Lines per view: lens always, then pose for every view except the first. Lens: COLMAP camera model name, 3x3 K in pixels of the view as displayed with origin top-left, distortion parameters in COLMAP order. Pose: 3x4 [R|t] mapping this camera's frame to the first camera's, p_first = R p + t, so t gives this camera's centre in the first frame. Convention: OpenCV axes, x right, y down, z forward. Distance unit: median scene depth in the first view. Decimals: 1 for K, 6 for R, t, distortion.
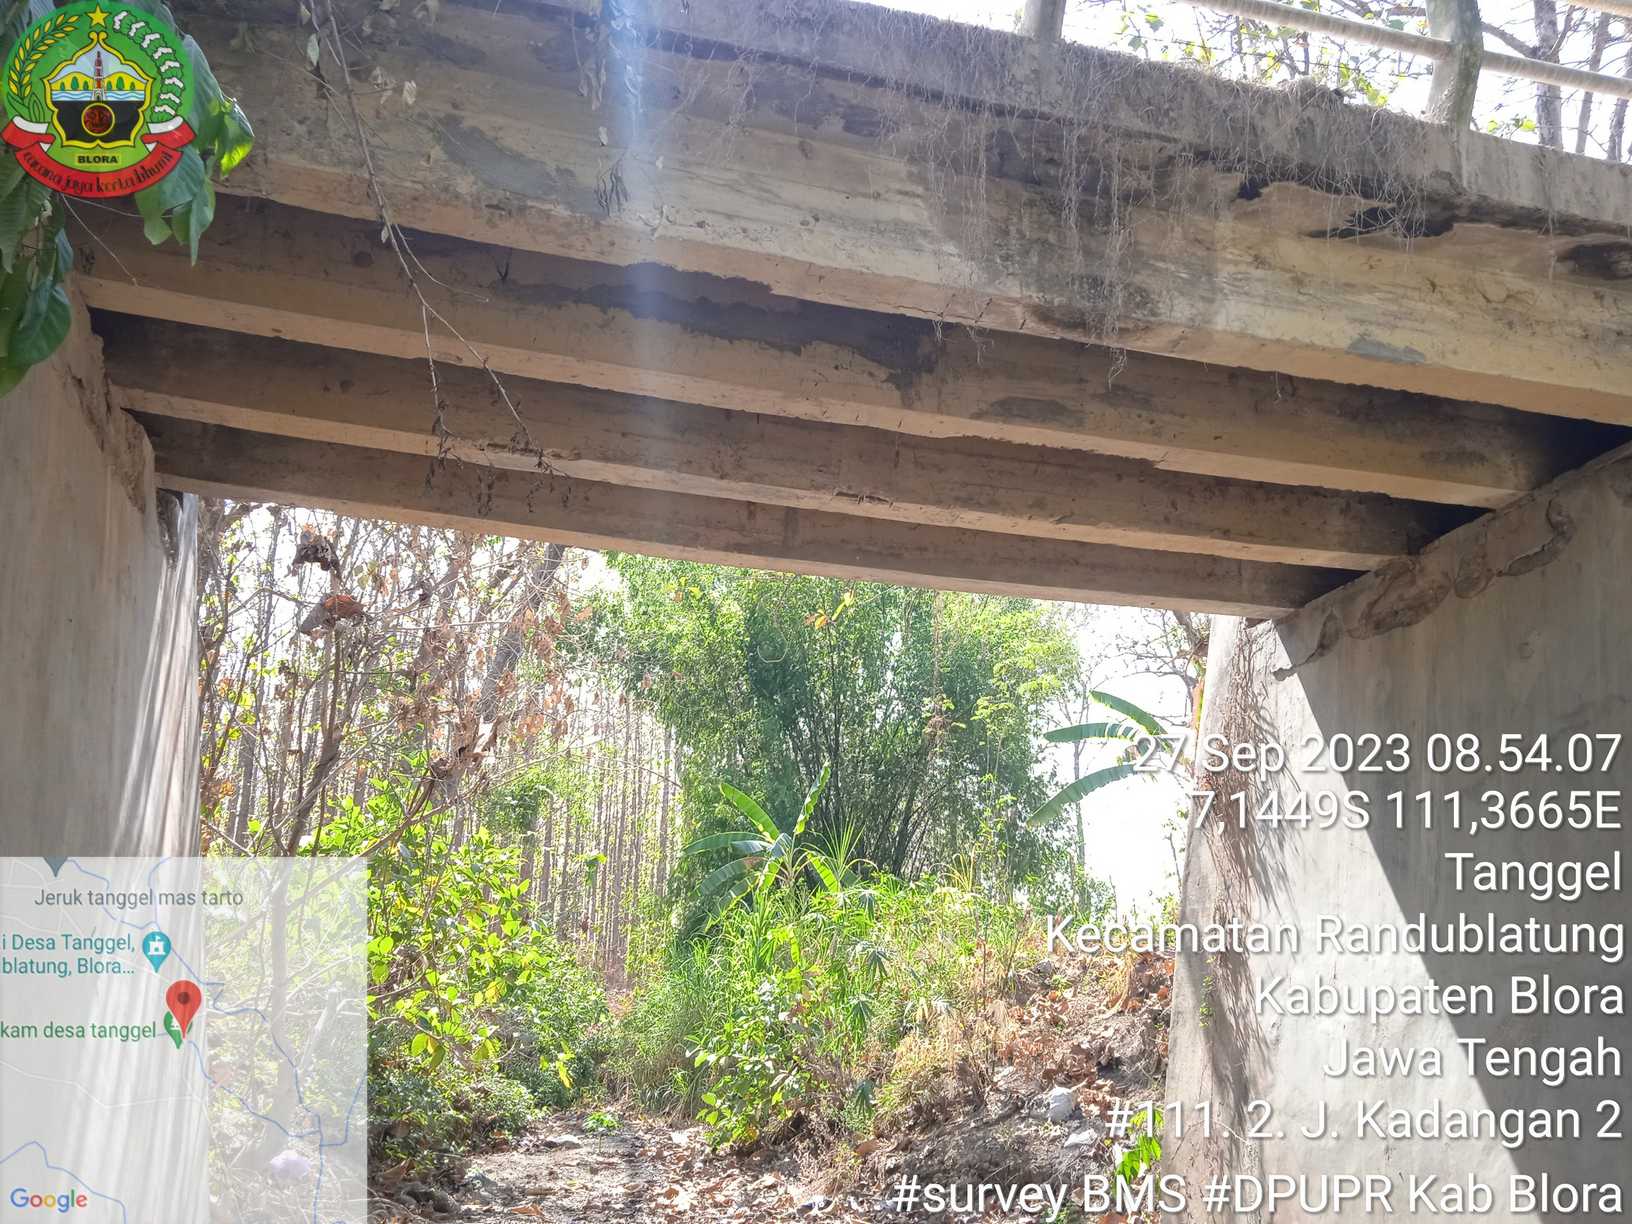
lens RADIAL K [[1335.2, 0, 823.0], [0, 1335.2, 619.5], [0, 0, 1]] dist [0.045307, -0.047734]
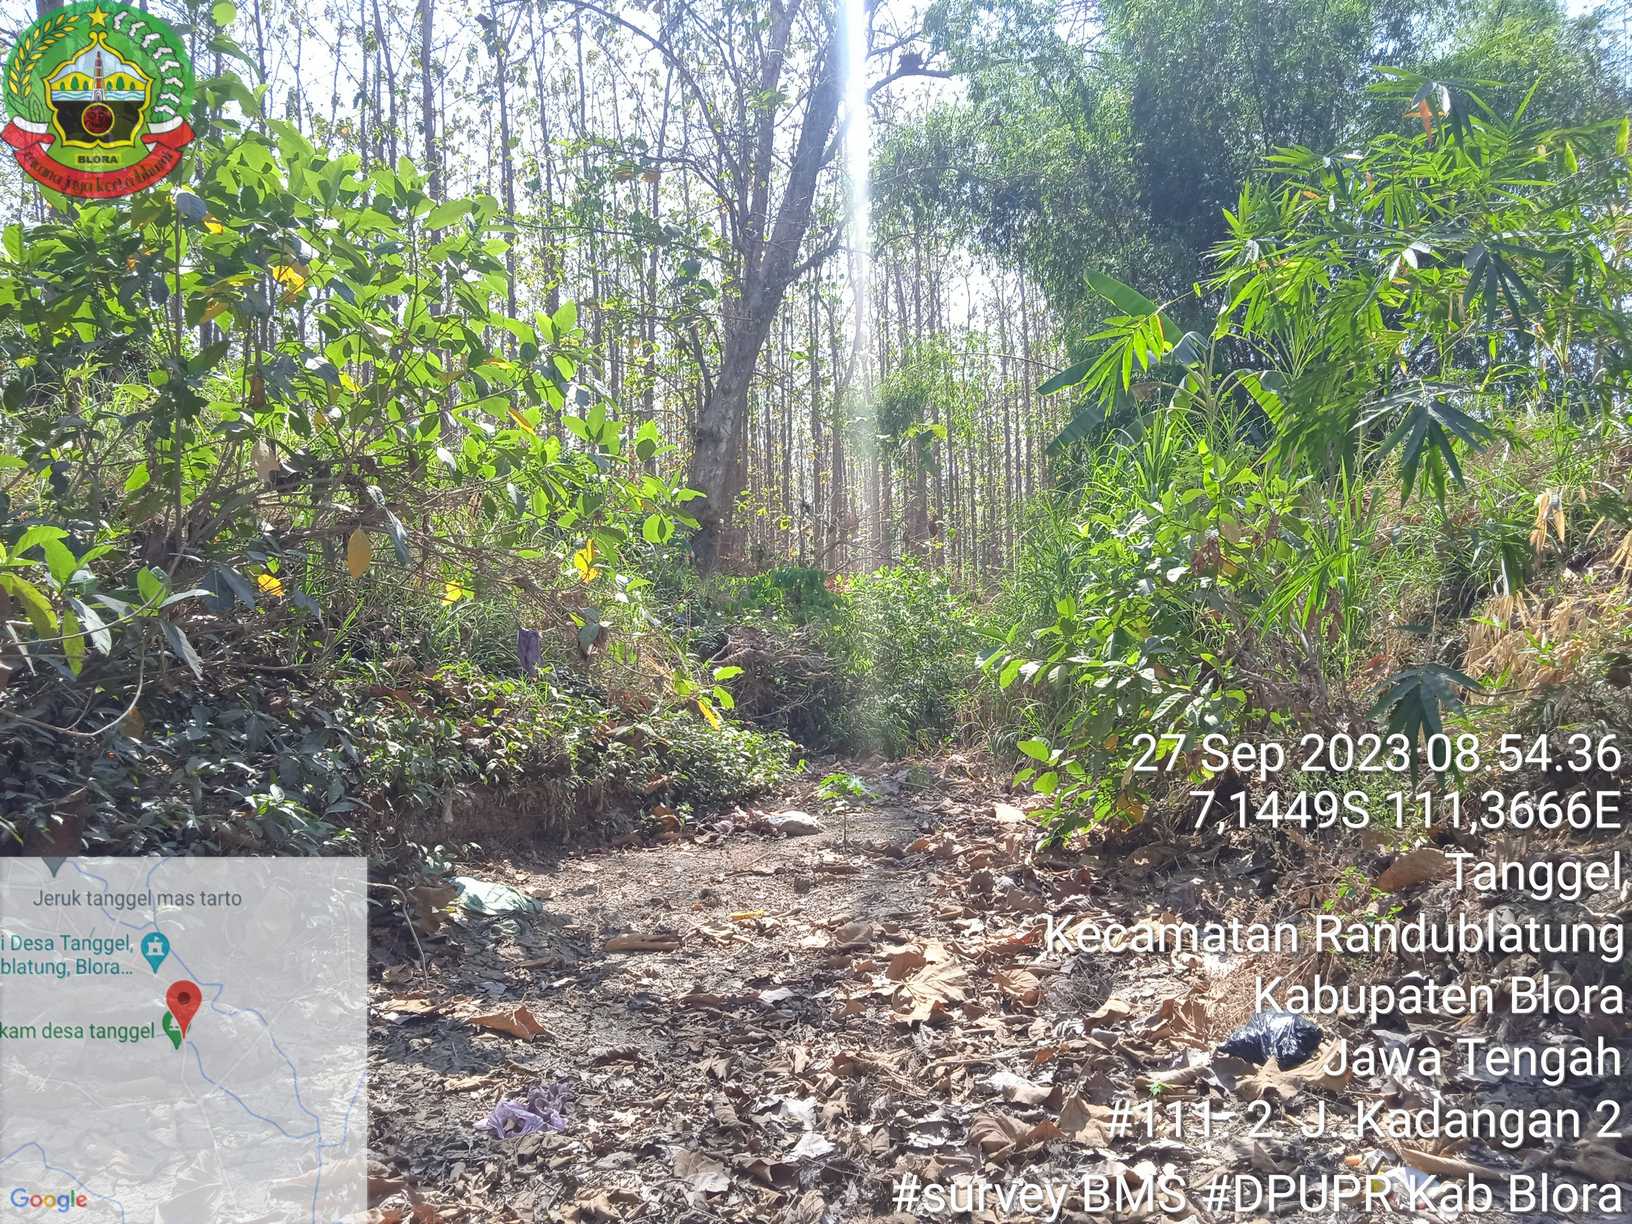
lens RADIAL K [[1335.2, 0, 819.7], [0, 1335.2, 611.5], [0, 0, 1]] dist [0.045307, -0.047734]
pose [[0.945929, -0.047121, -0.320933, 0.000541], [0.124125, 0.966671, 0.223920, 0.196933], [0.299685, -0.251648, 0.920251, 0.559563]]
